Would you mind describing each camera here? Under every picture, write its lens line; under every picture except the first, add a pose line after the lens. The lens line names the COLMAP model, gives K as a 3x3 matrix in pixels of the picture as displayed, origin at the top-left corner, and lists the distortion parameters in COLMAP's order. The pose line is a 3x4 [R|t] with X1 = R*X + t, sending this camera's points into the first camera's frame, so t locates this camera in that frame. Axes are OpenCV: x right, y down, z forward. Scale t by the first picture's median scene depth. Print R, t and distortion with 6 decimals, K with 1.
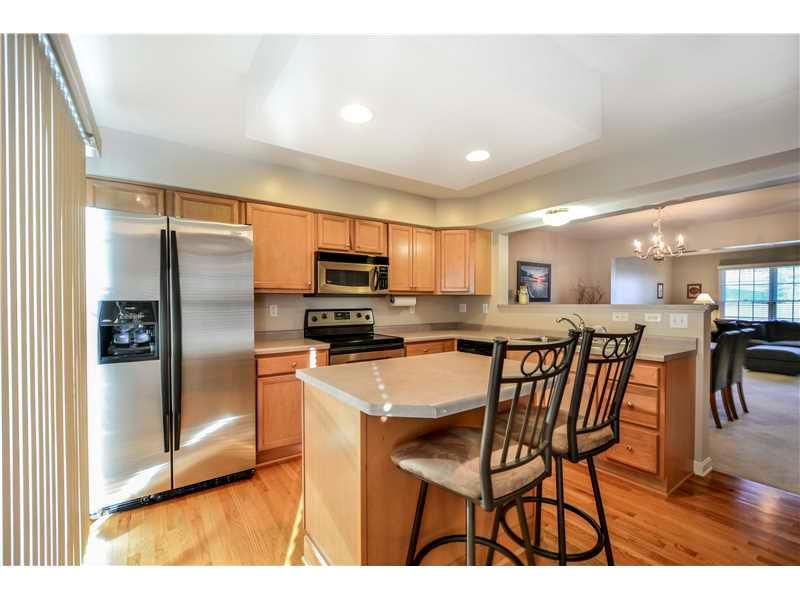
lens RADIAL K [[351.5, 0, 400.0], [0, 351.5, 300.0], [0, 0, 1]] dist [-0.000667, -0.000566]
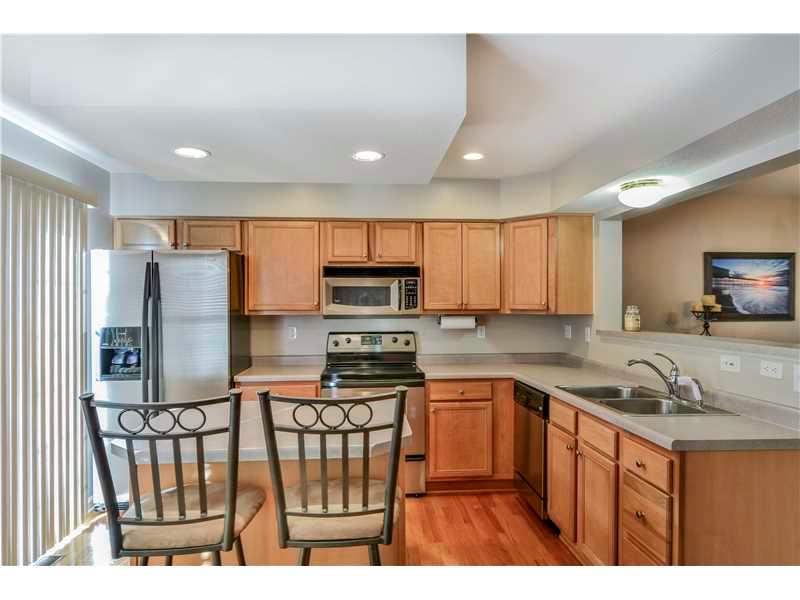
lens RADIAL K [[498.2, 0, 400.0], [0, 498.2, 300.0], [0, 0, 1]] dist [-0.001166, -0.000438]
pose [[0.861841, -0.002970, -0.507170, 0.457031], [0.002923, 0.999995, -0.000889, -0.045182], [0.507170, -0.000716, 0.861846, 0.029534]]
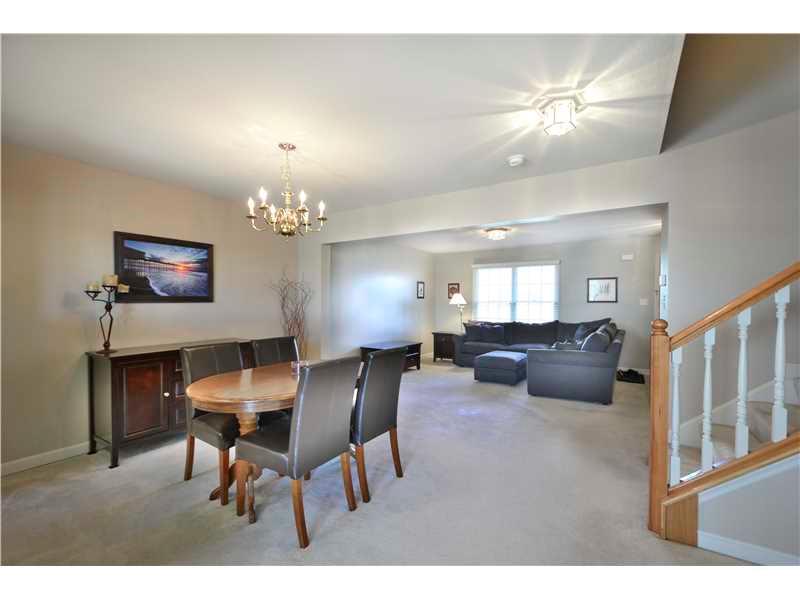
lens RADIAL K [[351.5, 0, 400.0], [0, 351.5, 300.0], [0, 0, 1]] dist [-0.000667, -0.000566]
pose [[0.925490, 0.003215, 0.378758, 0.787383], [-0.003649, 0.999993, 0.000429, -0.002099], [-0.378754, -0.001779, 0.925495, 0.426029]]
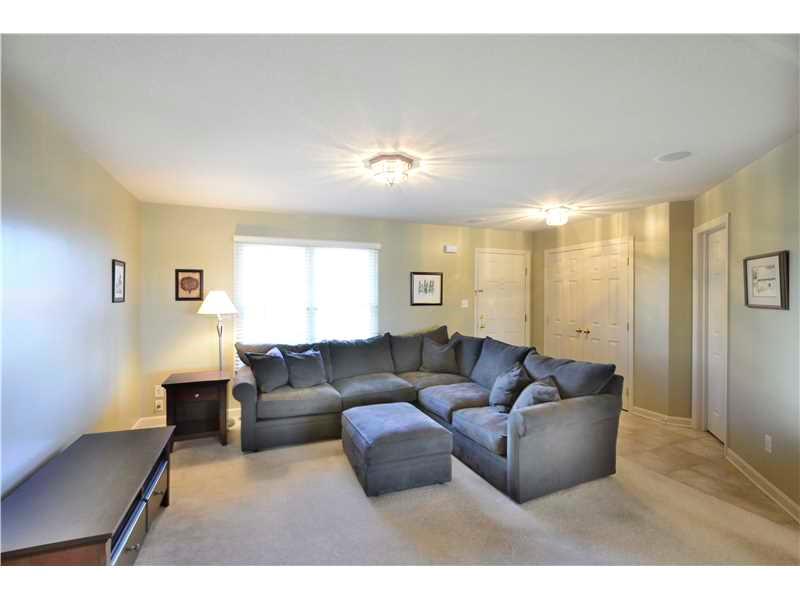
lens RADIAL K [[389.2, 0, 400.0], [0, 389.2, 300.0], [0, 0, 1]] dist [0.001556, -0.000046]
pose [[0.239253, -0.005587, 0.970941, 0.927222], [-0.001320, 0.999981, 0.006080, -0.020602], [-0.970956, -0.002736, 0.239241, 1.375688]]
